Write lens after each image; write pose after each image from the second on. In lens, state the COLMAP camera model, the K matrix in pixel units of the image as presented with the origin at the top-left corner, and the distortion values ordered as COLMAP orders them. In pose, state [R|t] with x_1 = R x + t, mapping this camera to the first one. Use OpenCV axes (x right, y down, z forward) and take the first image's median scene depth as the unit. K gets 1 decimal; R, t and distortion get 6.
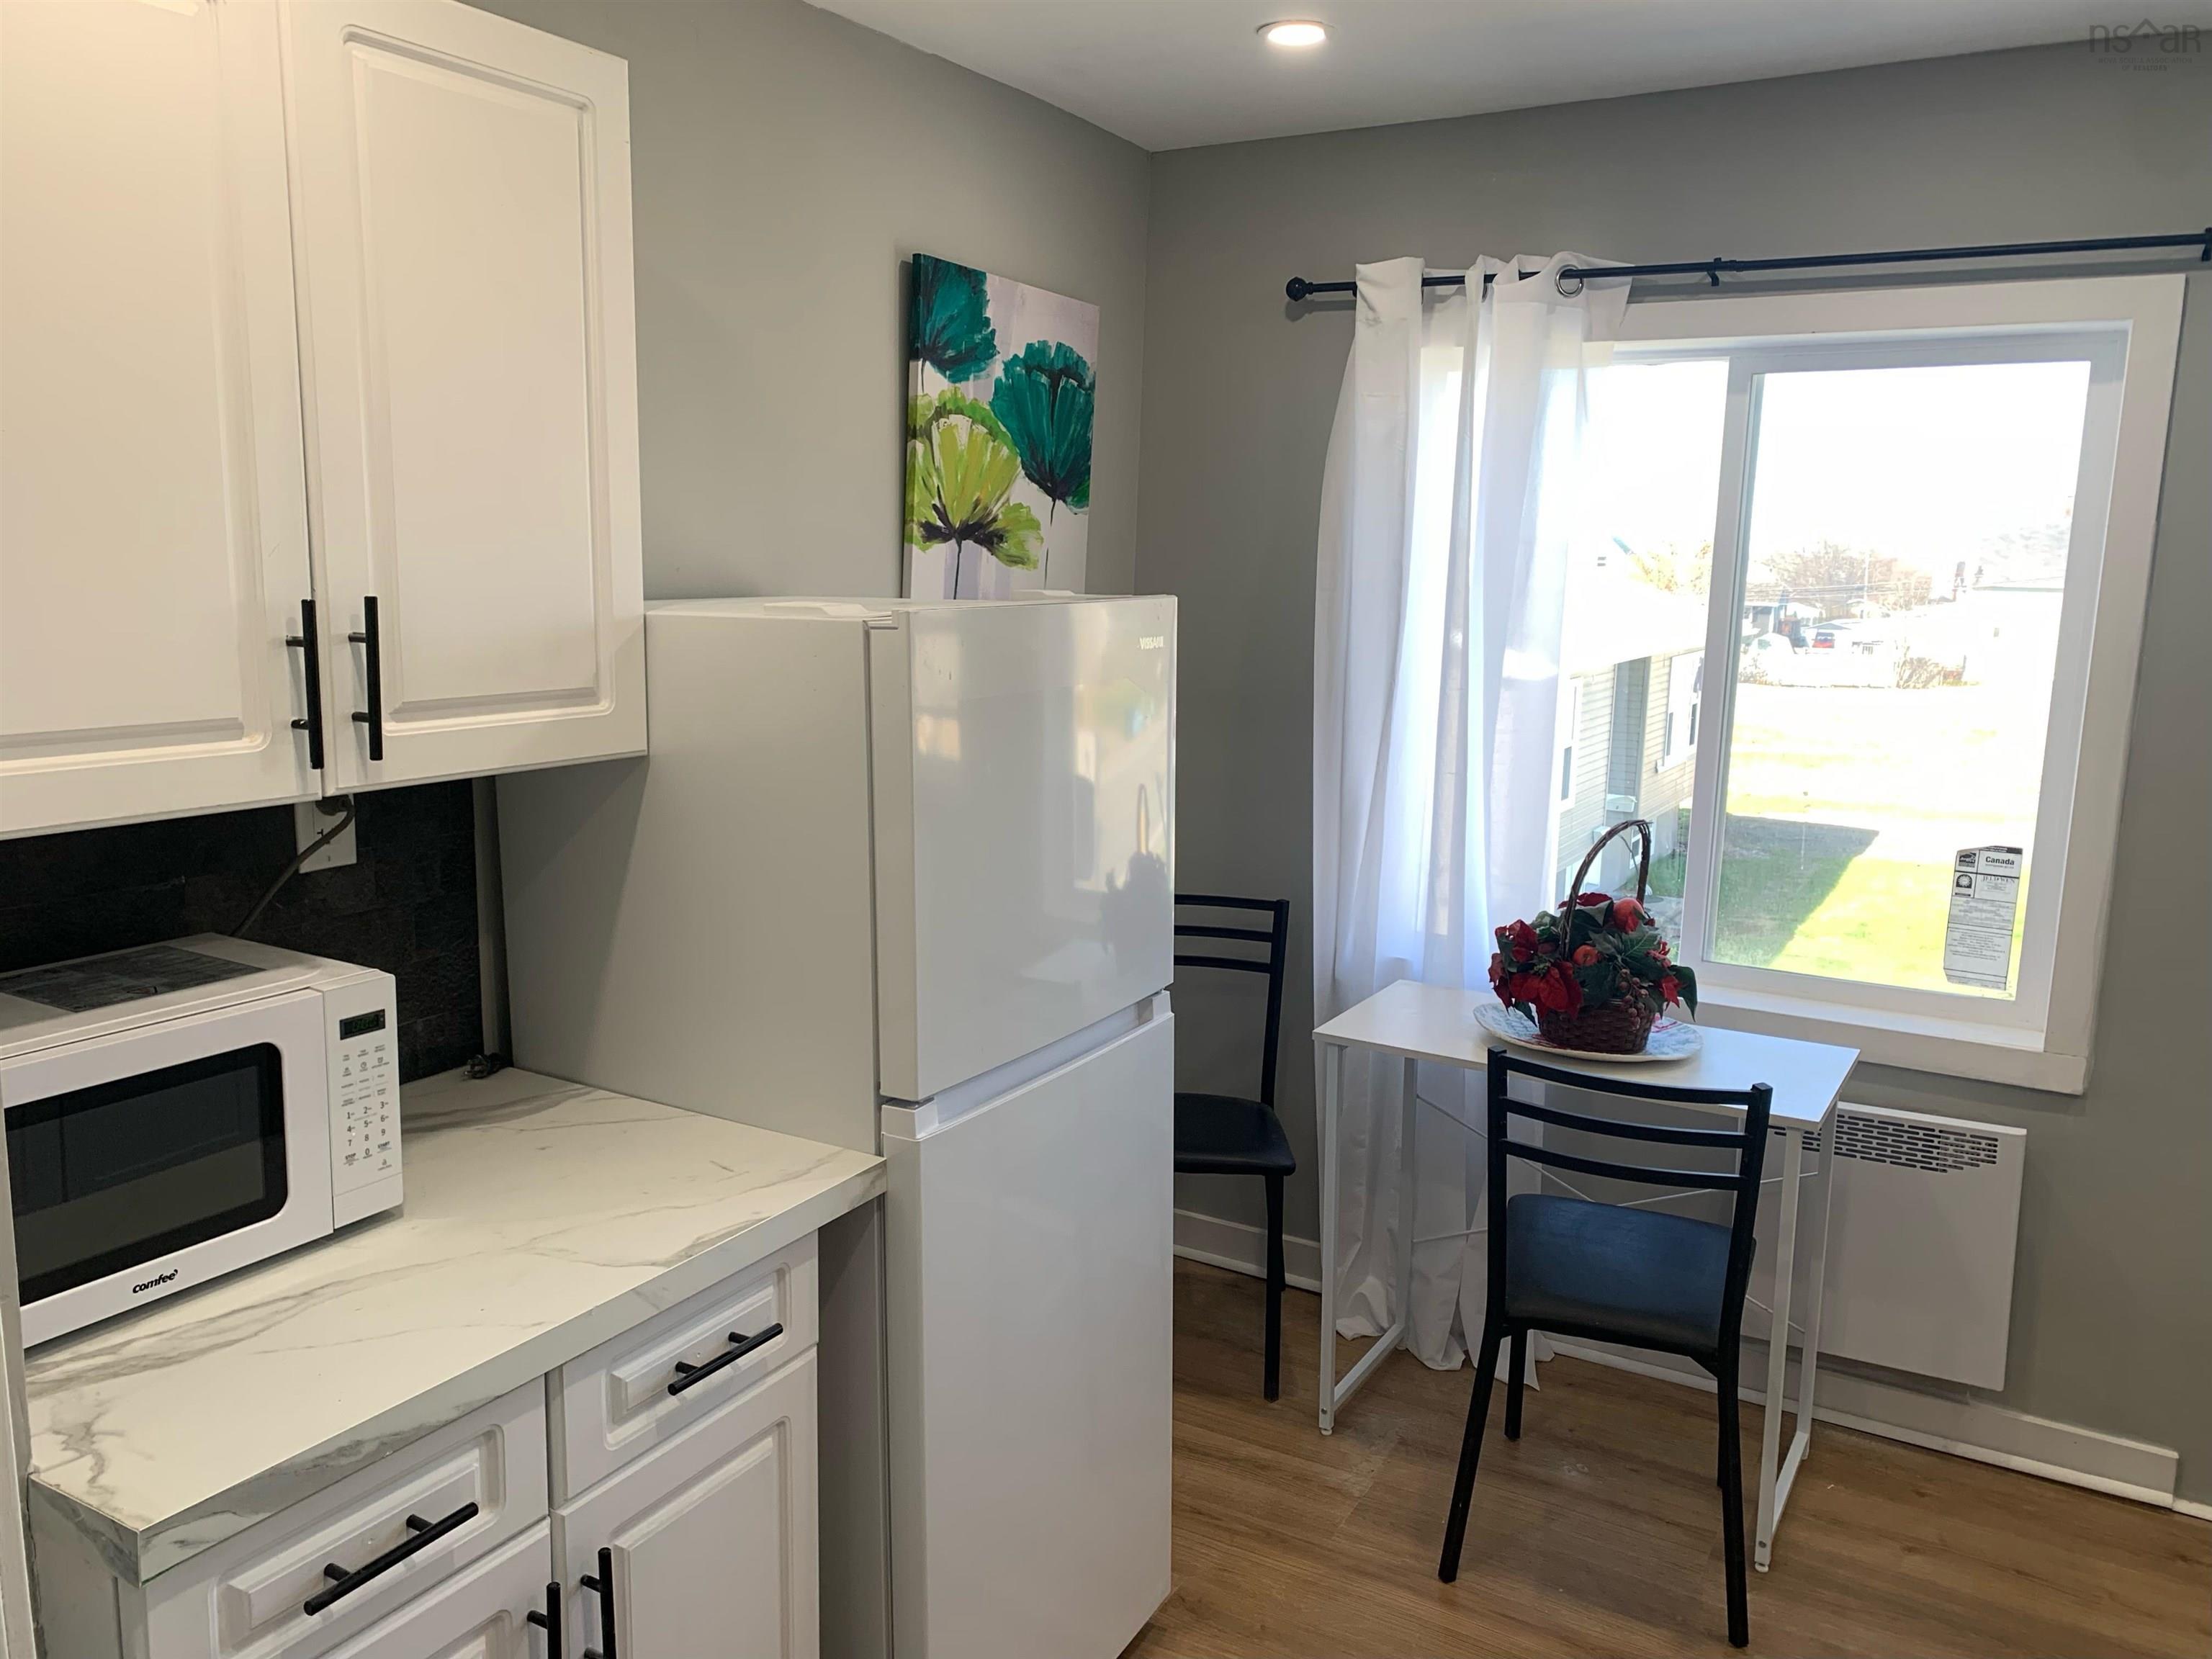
lens RADIAL K [[1634.6, 0, 1100.7], [0, 1634.6, 867.1], [0, 0, 1]] dist [0.007280, -0.005178]
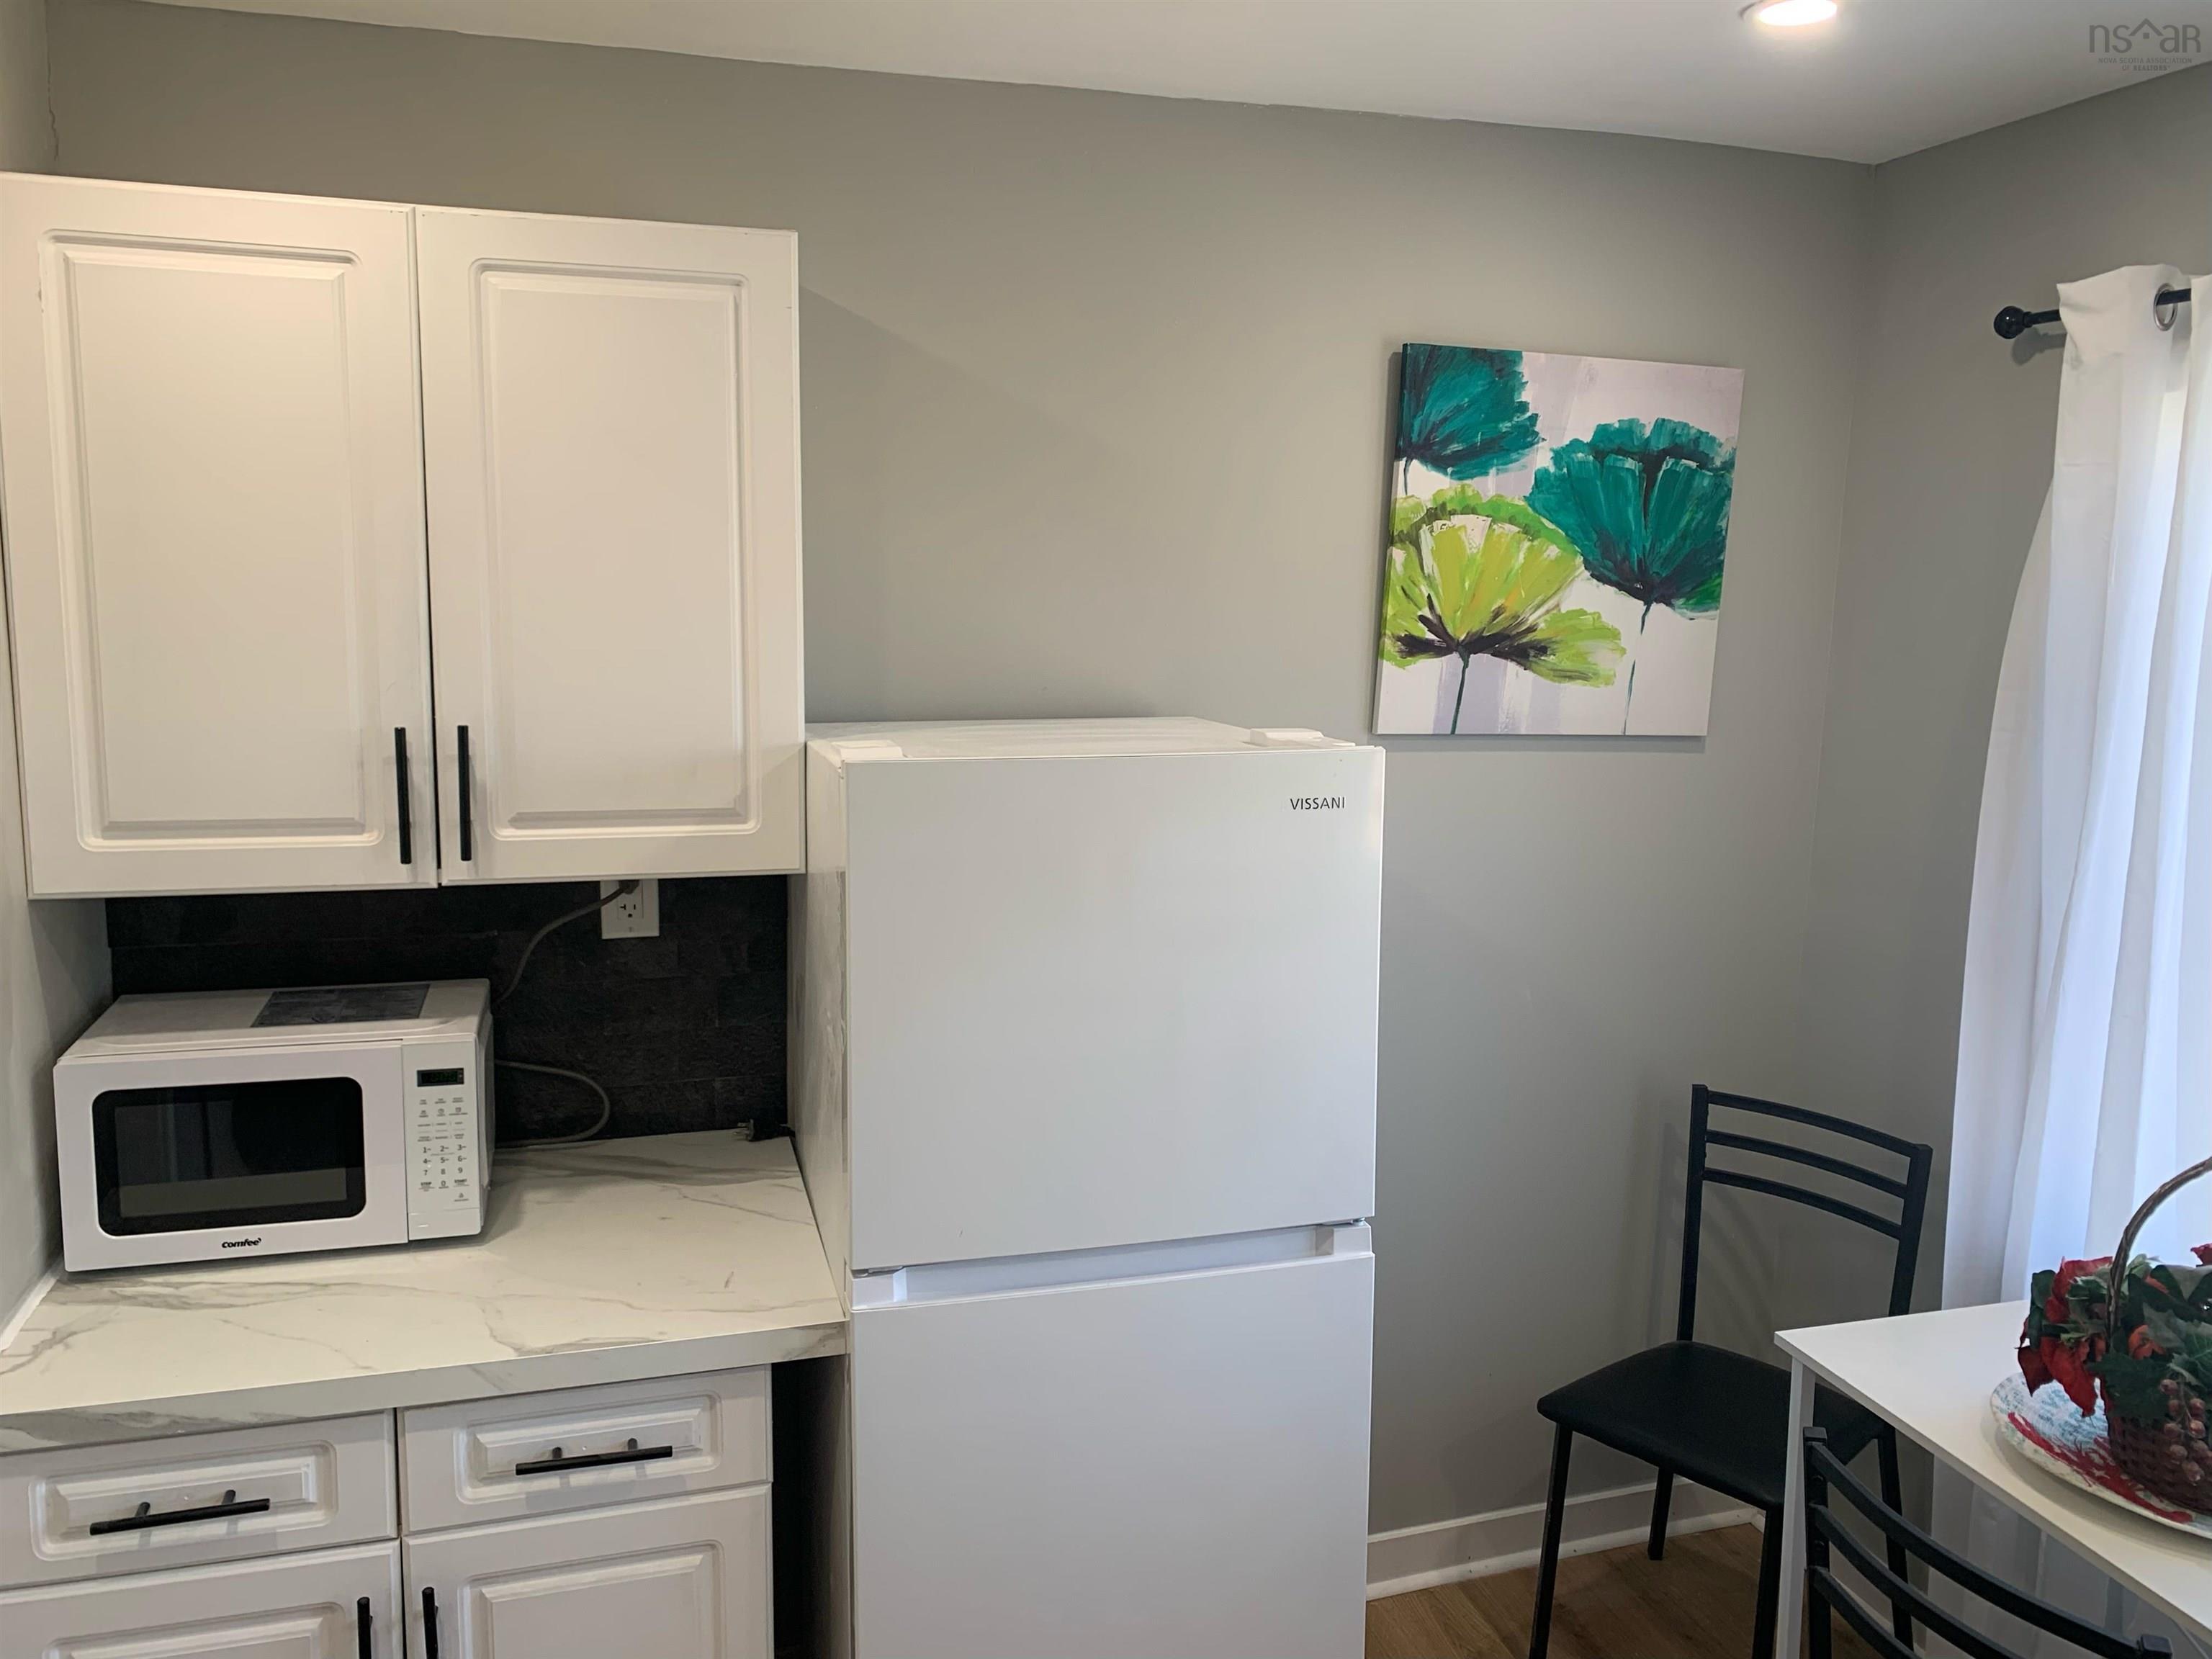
lens RADIAL K [[1660.6, 0, 1106.0], [0, 1660.6, 829.5], [0, 0, 1]] dist [0.005329, -0.007020]
pose [[0.735973, 0.098567, -0.669797, 0.387843], [-0.133161, 0.991094, -0.000468, -0.081548], [0.663786, 0.089535, 0.742544, 0.219306]]
